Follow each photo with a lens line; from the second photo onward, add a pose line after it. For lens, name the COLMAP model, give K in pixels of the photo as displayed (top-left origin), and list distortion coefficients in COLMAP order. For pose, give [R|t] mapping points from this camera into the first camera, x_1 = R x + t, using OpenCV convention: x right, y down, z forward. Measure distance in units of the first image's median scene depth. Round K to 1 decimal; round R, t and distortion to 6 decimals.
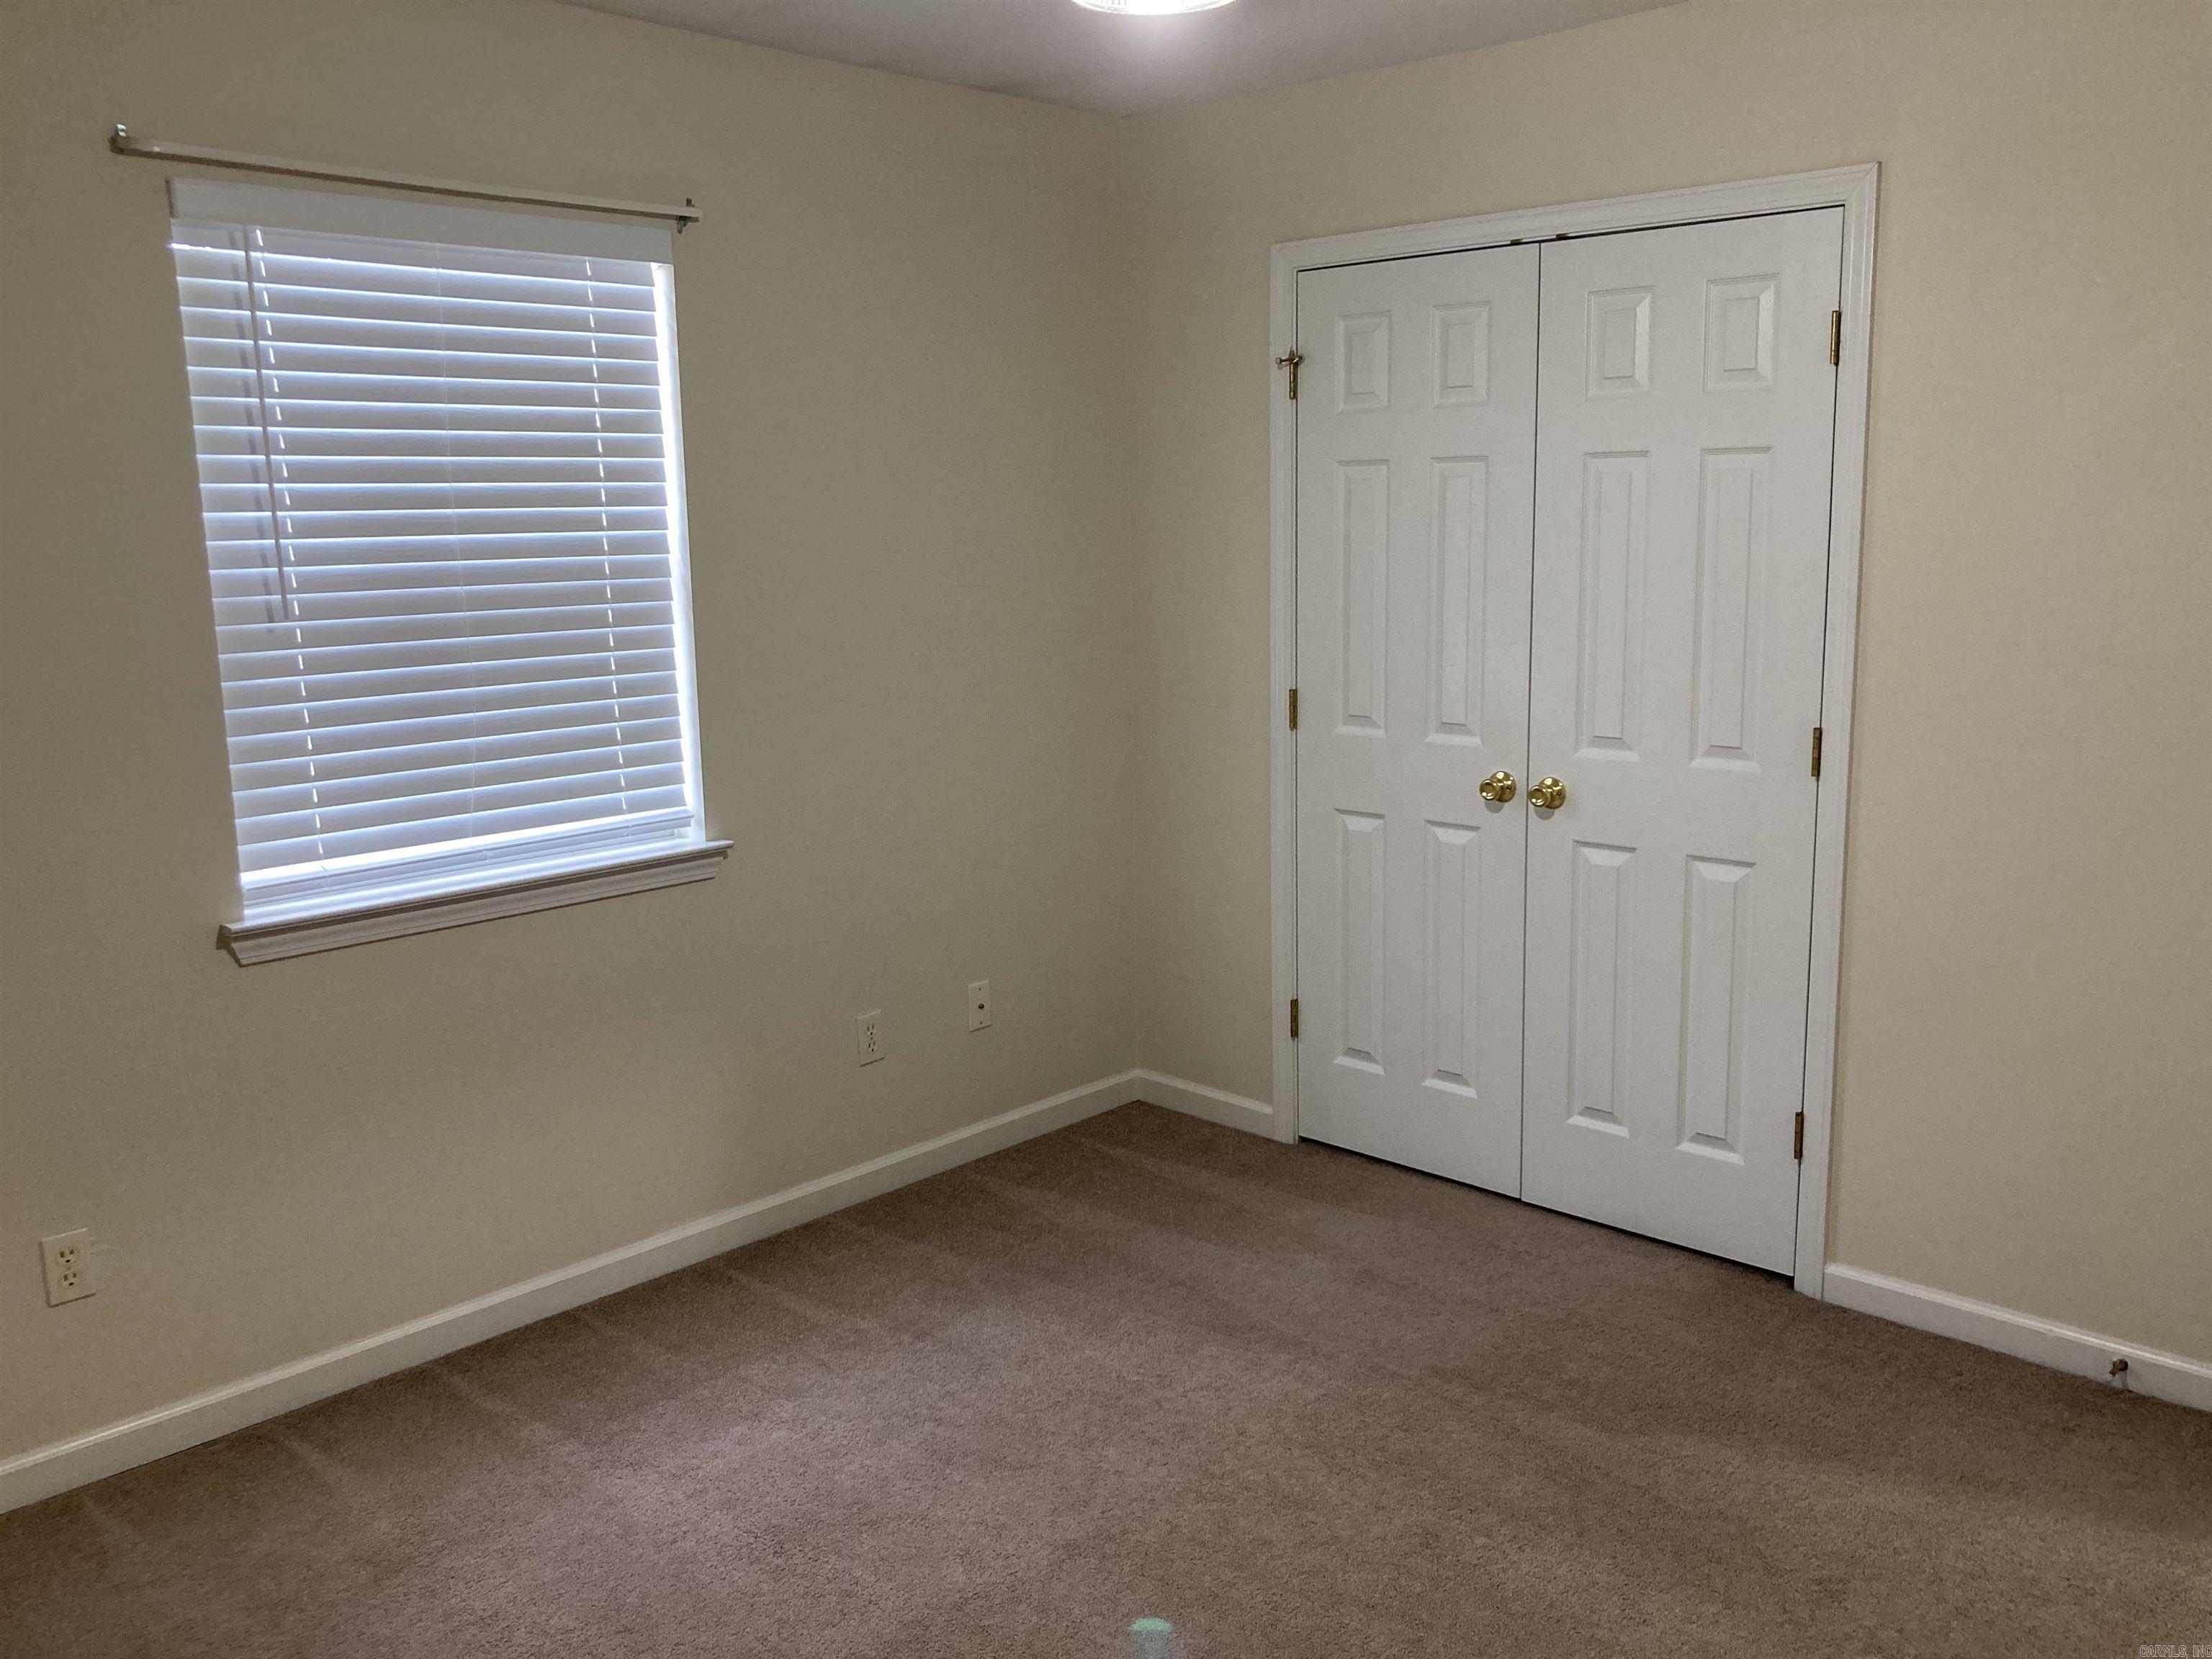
lens RADIAL K [[1839.8, 0, 1125.7], [0, 1839.8, 786.5], [0, 0, 1]] dist [0.054573, -0.073387]
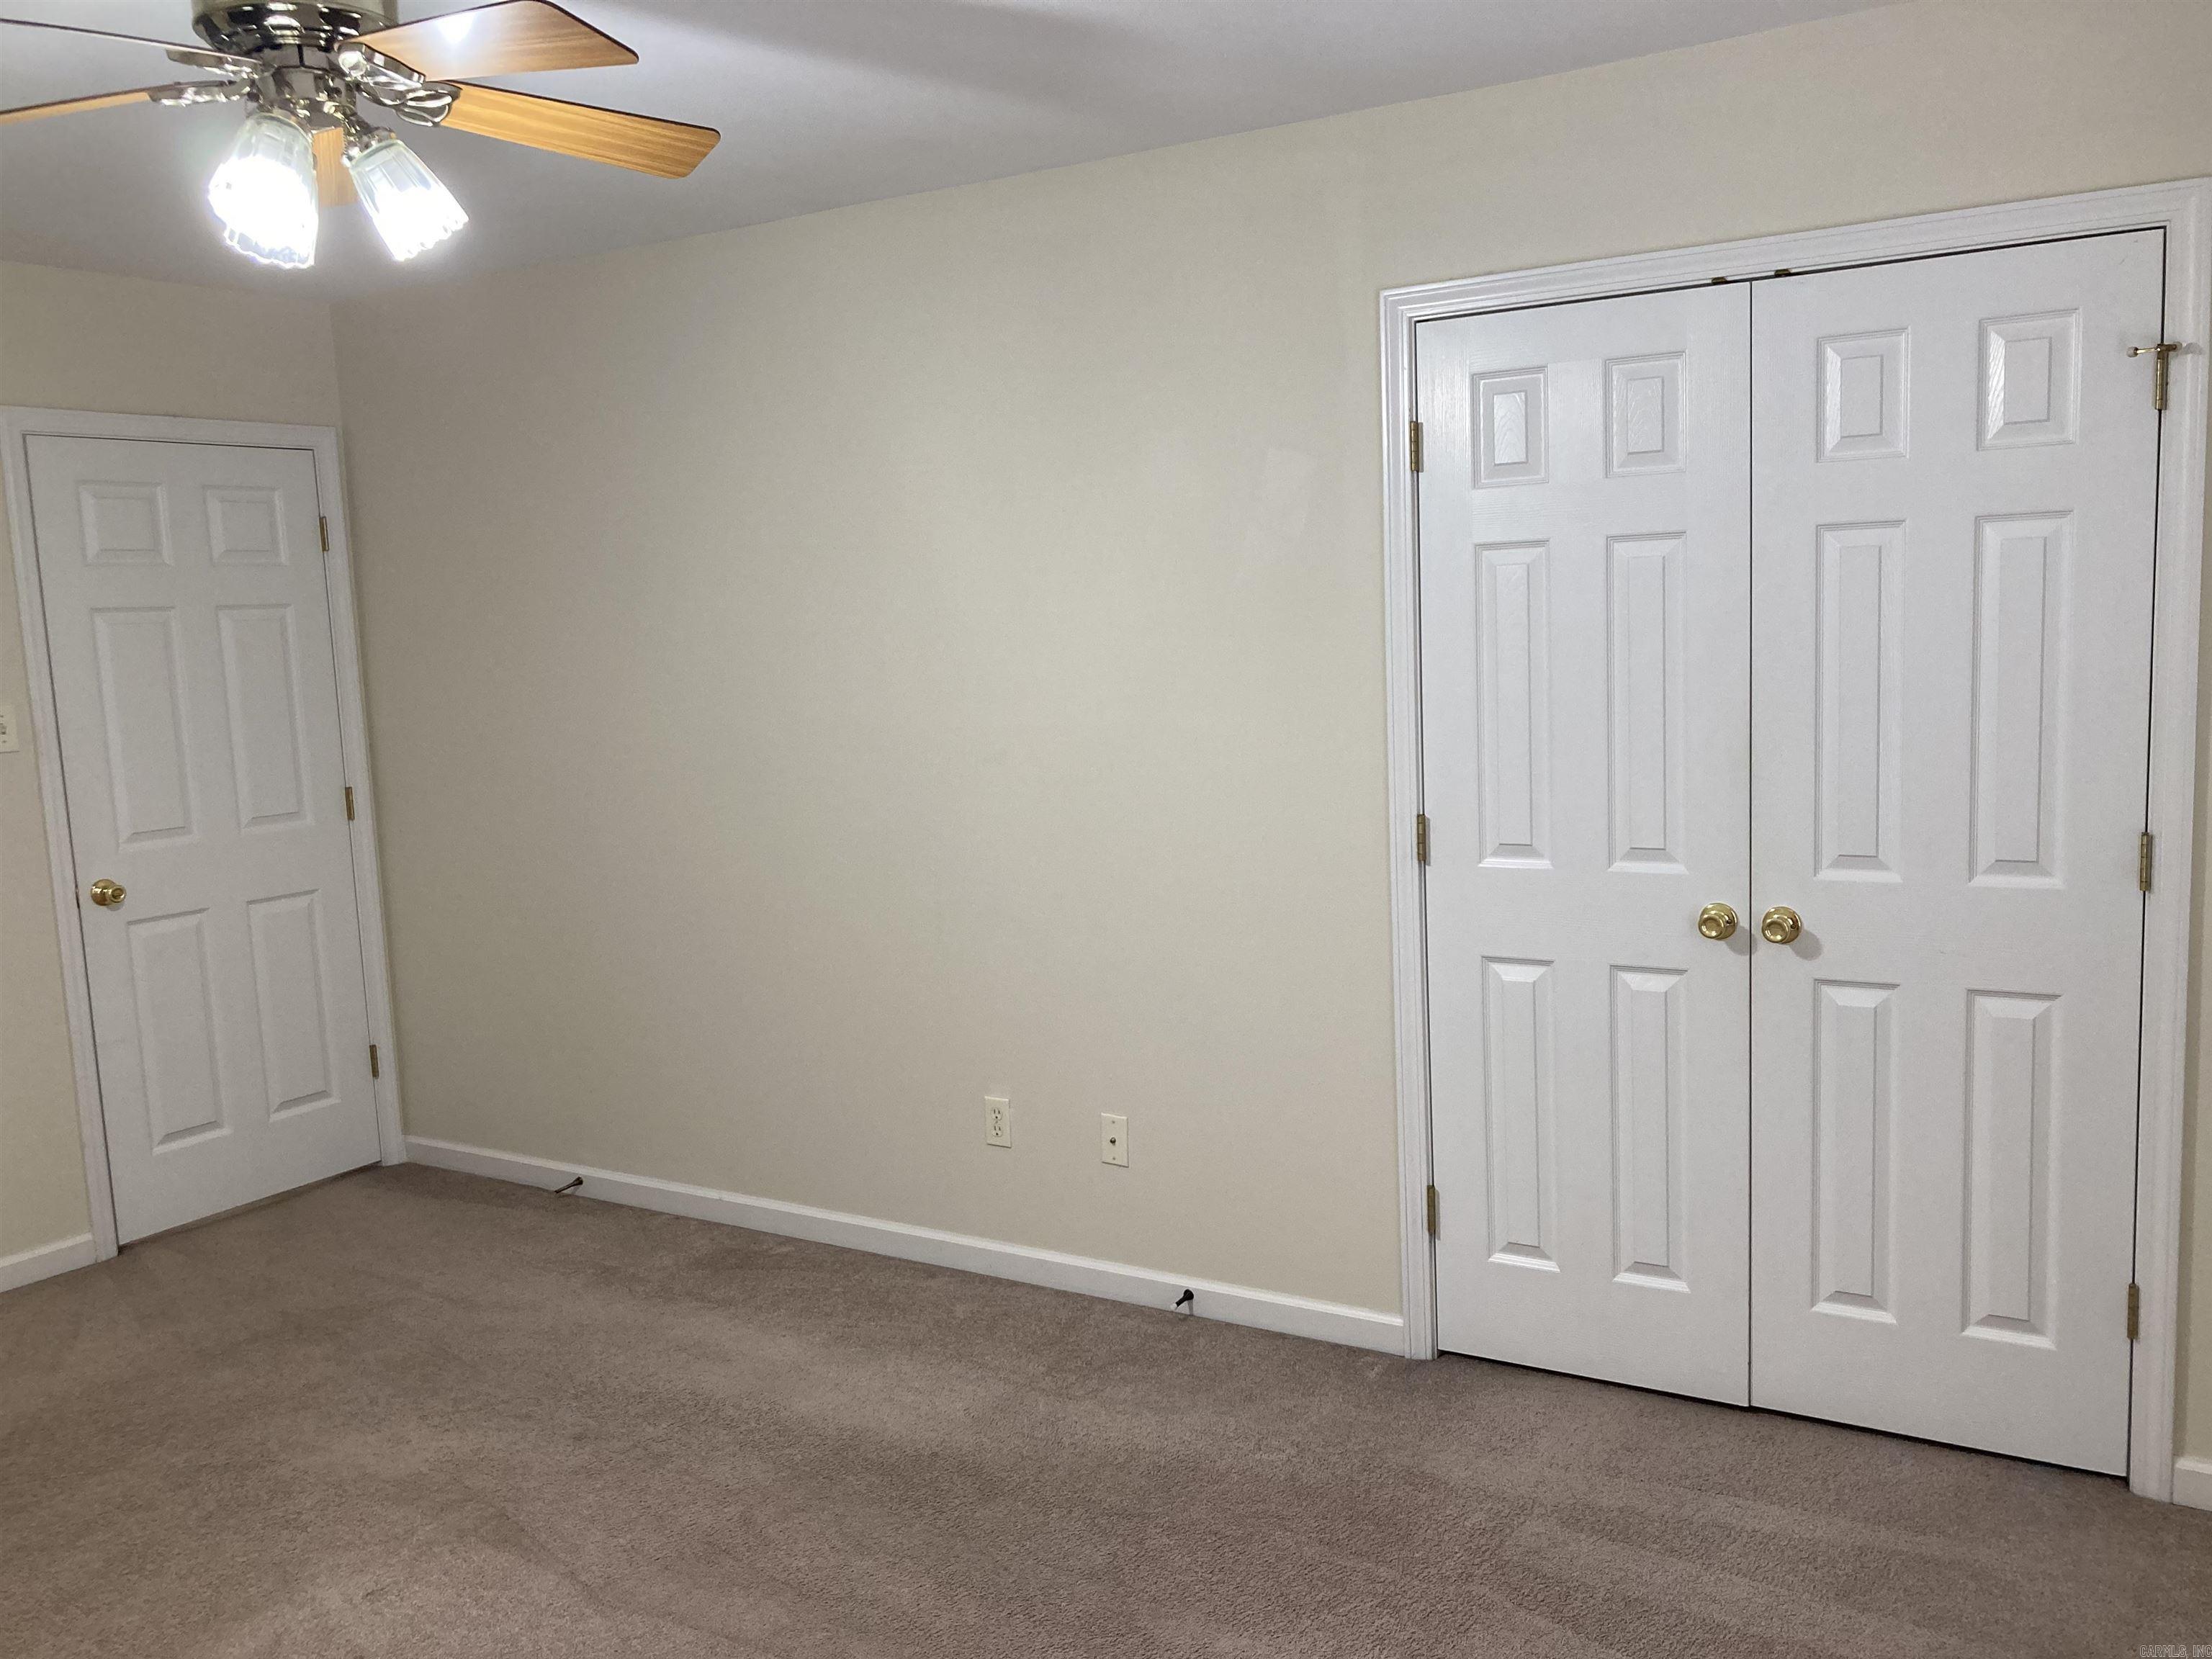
lens RADIAL K [[1839.8, 0, 1108.6], [0, 1839.8, 818.3], [0, 0, 1]] dist [0.054573, -0.073387]
pose [[0.976088, -0.051379, 0.211215, -0.218190], [0.060505, 0.997483, -0.036968, -0.028563], [-0.208784, 0.048863, 0.976740, 0.205461]]
